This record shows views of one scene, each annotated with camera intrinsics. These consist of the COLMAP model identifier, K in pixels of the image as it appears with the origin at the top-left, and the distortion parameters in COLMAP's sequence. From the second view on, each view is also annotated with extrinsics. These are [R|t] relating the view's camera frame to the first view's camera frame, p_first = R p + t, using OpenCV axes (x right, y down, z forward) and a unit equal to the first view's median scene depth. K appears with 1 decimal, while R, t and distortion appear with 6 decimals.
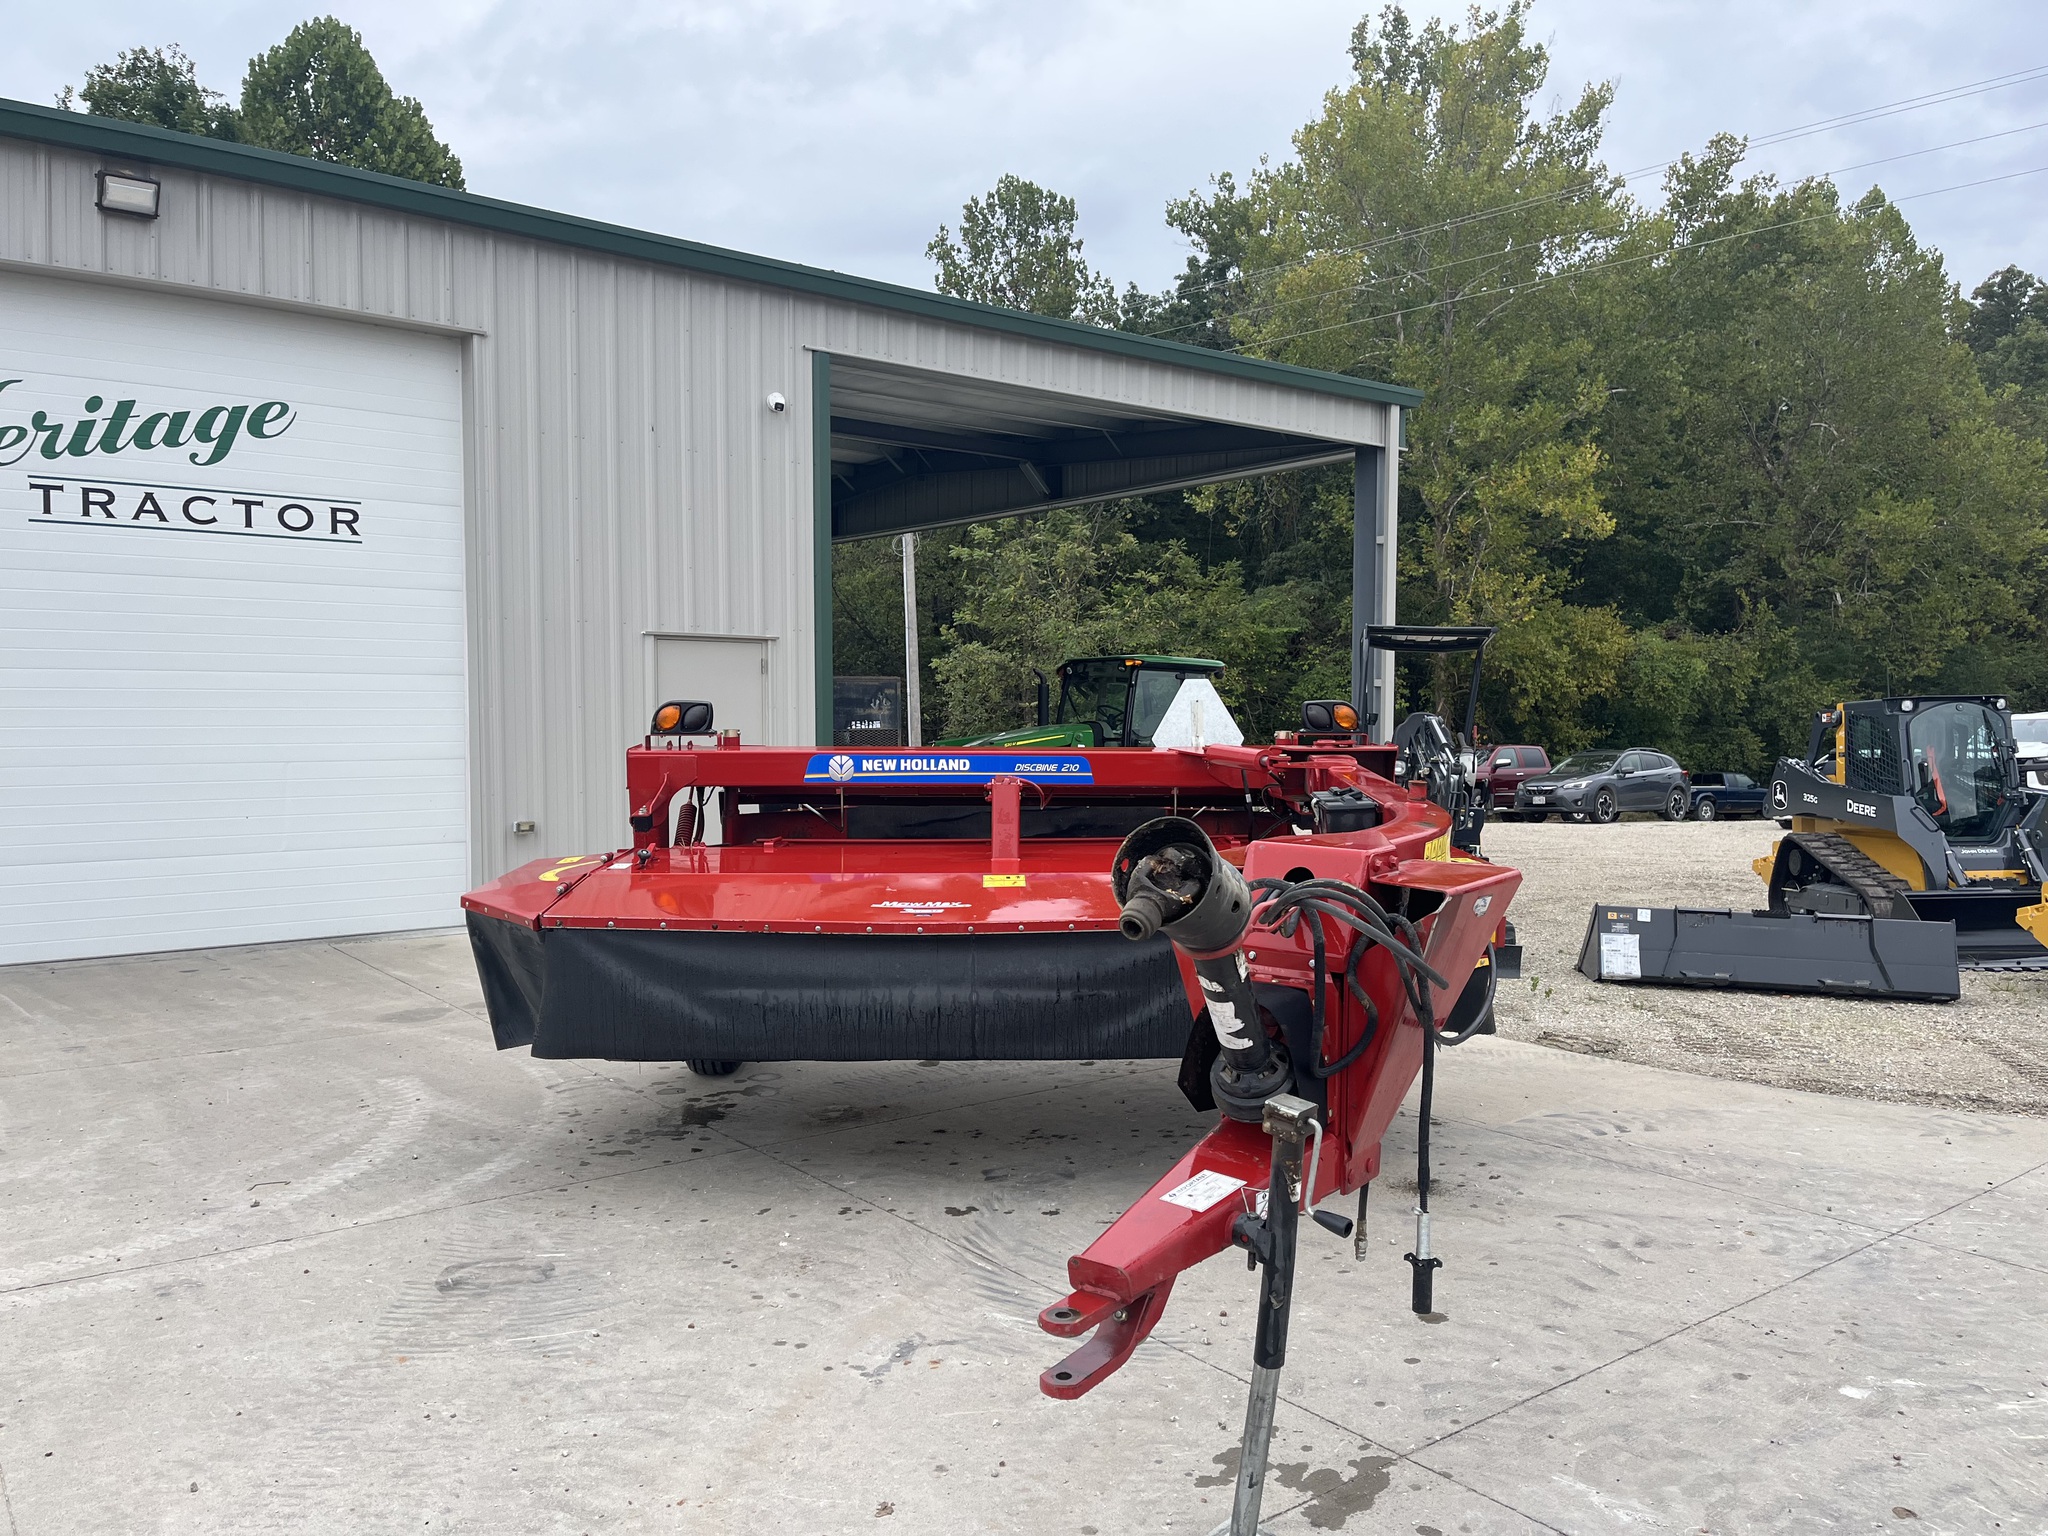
lens RADIAL K [[1531.9, 0, 1031.9], [0, 1531.9, 780.7], [0, 0, 1]] dist [0.075886, -0.104167]
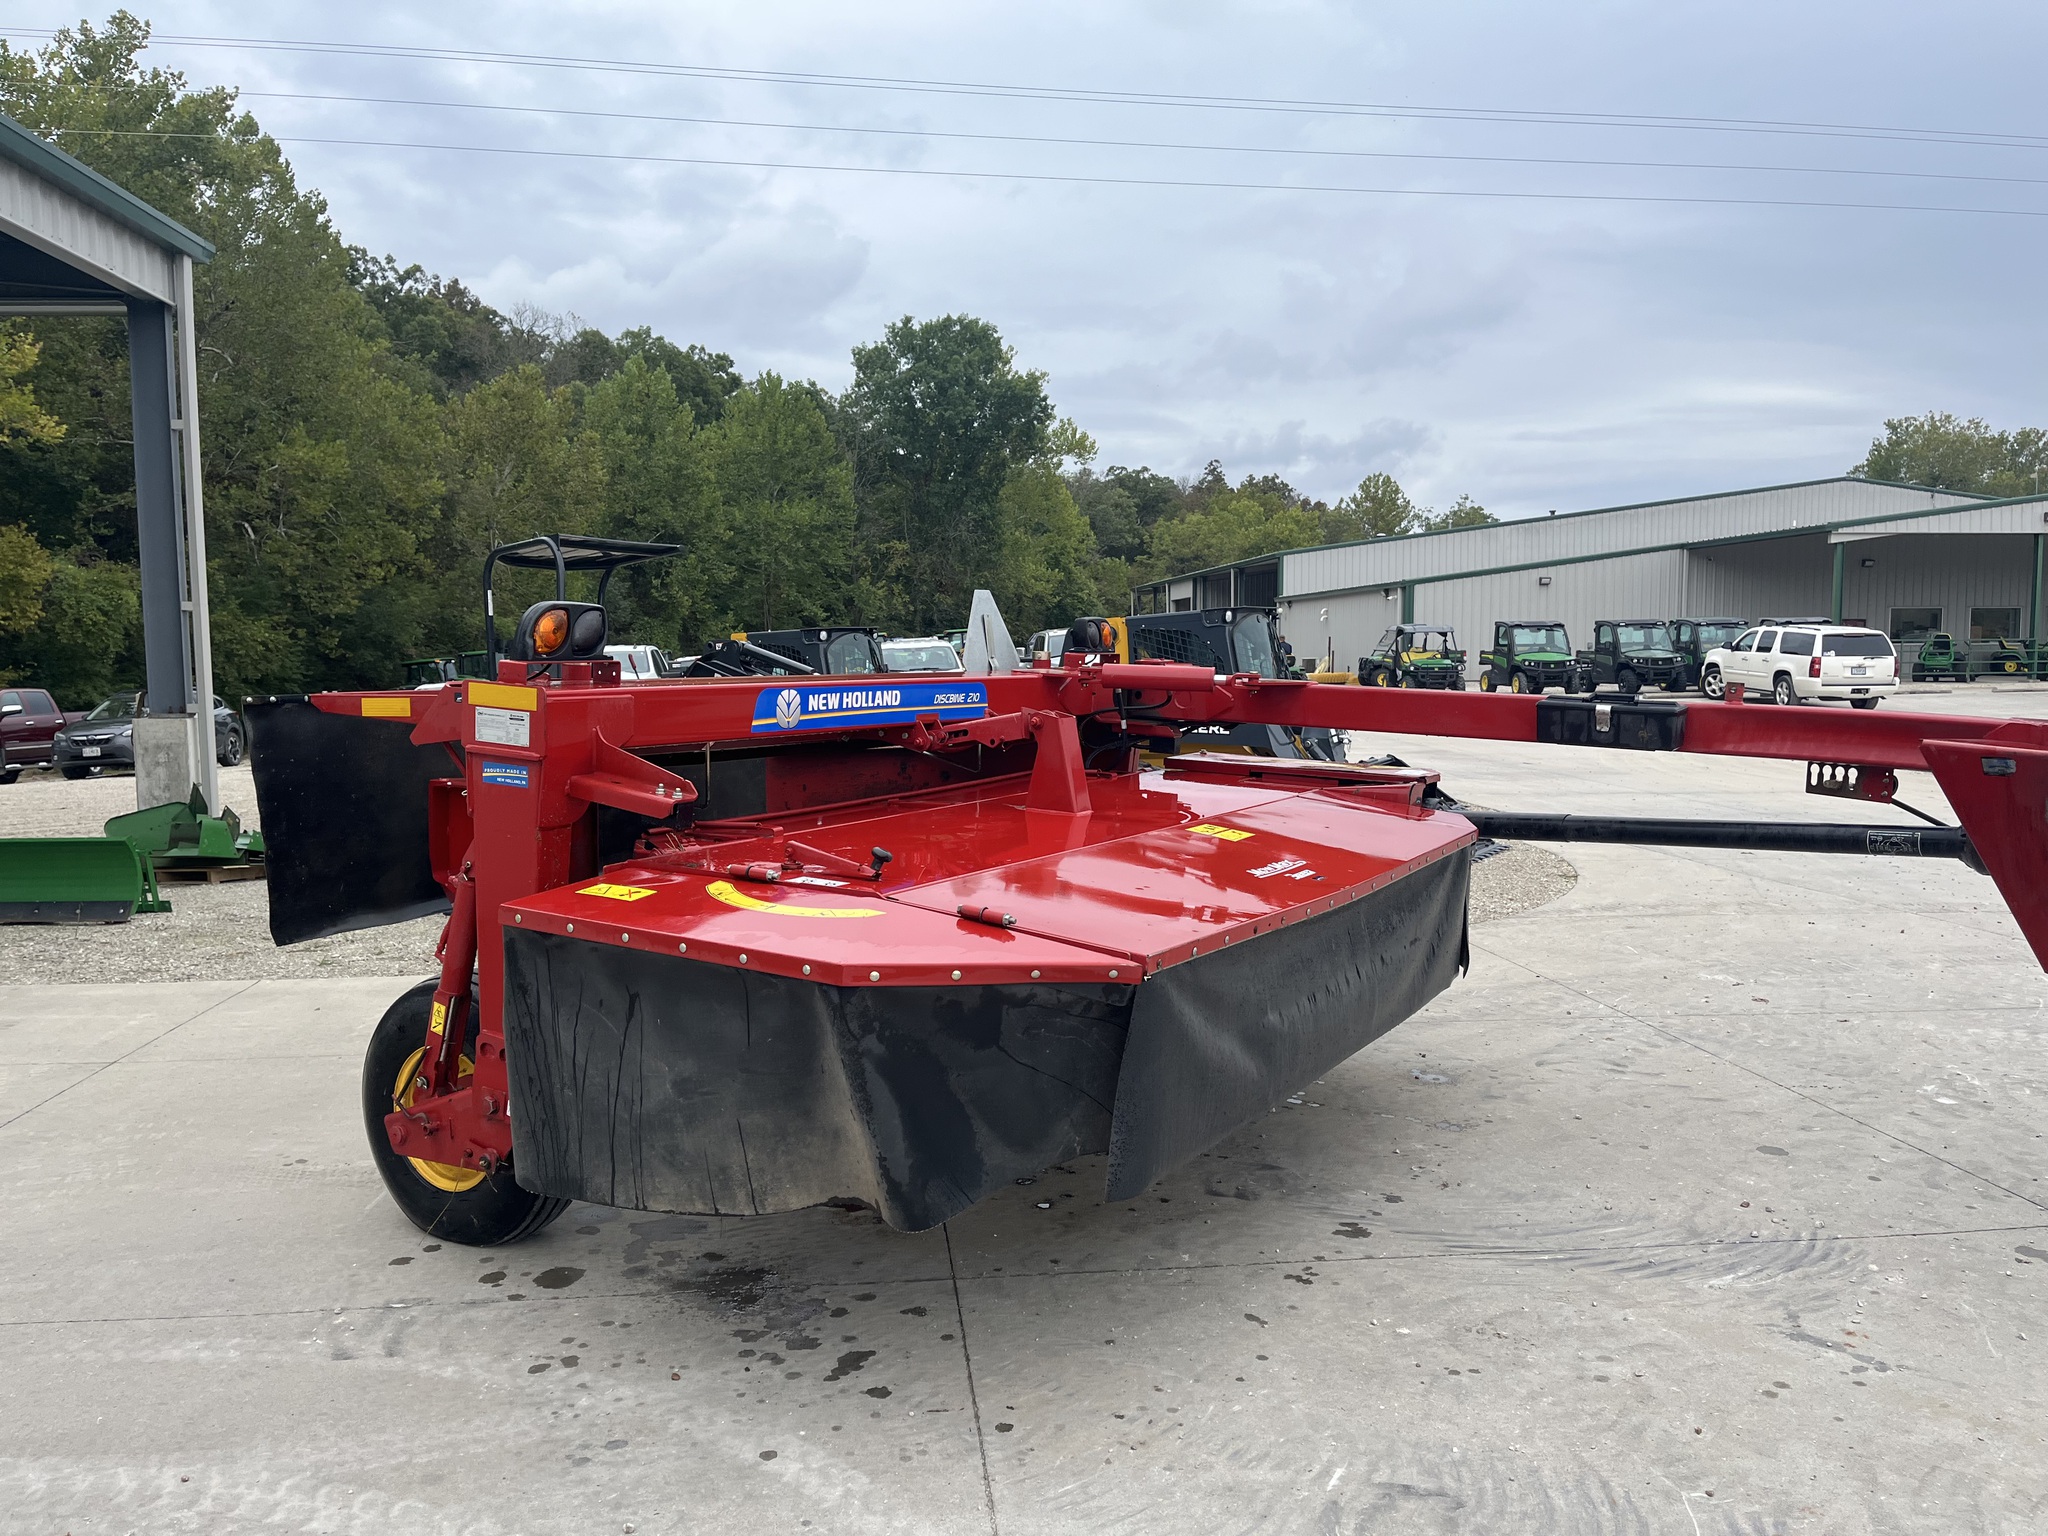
lens RADIAL K [[1539.7, 0, 1032.6], [0, 1539.7, 781.0], [0, 0, 1]] dist [0.081787, -0.112688]
pose [[0.528615, -0.077446, 0.845321, -0.638543], [0.044520, 0.996988, 0.063501, -0.014574], [-0.847693, 0.004066, 0.530471, 0.553358]]
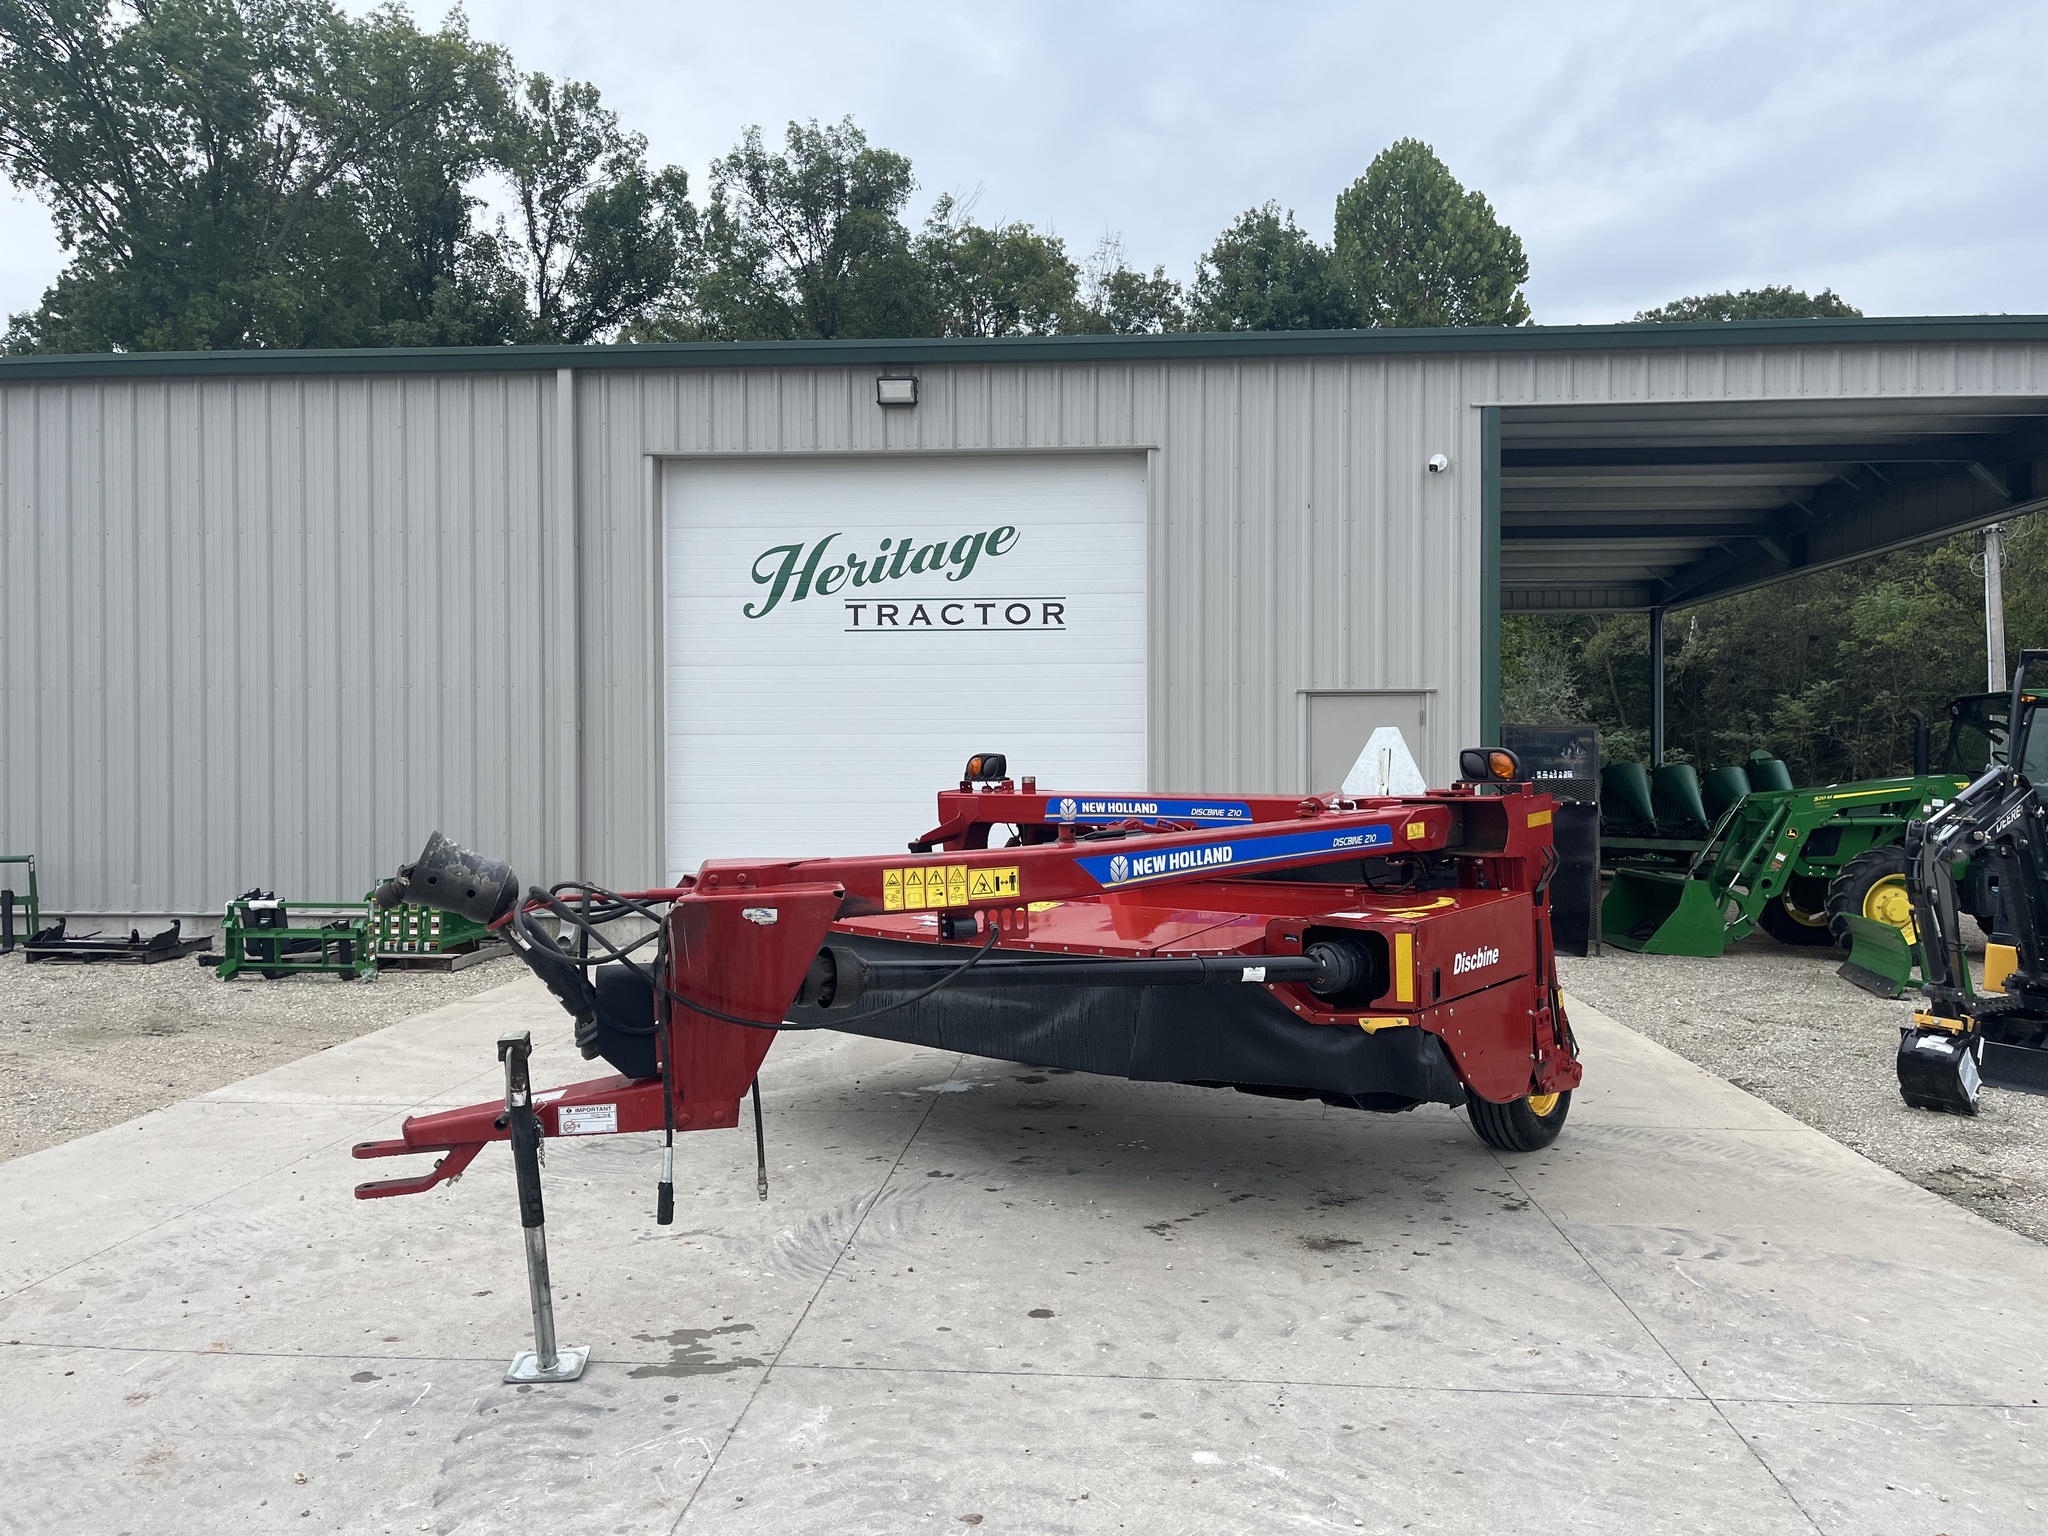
lens RADIAL K [[1535.3, 0, 1024.0], [0, 1535.3, 768.0], [0, 0, 1]] dist [0.075400, -0.102577]
pose [[0.737940, -0.001426, -0.674865, 0.642703], [-0.026875, 0.999142, -0.031498, -0.002218], [0.674331, 0.041380, 0.737269, 0.110207]]
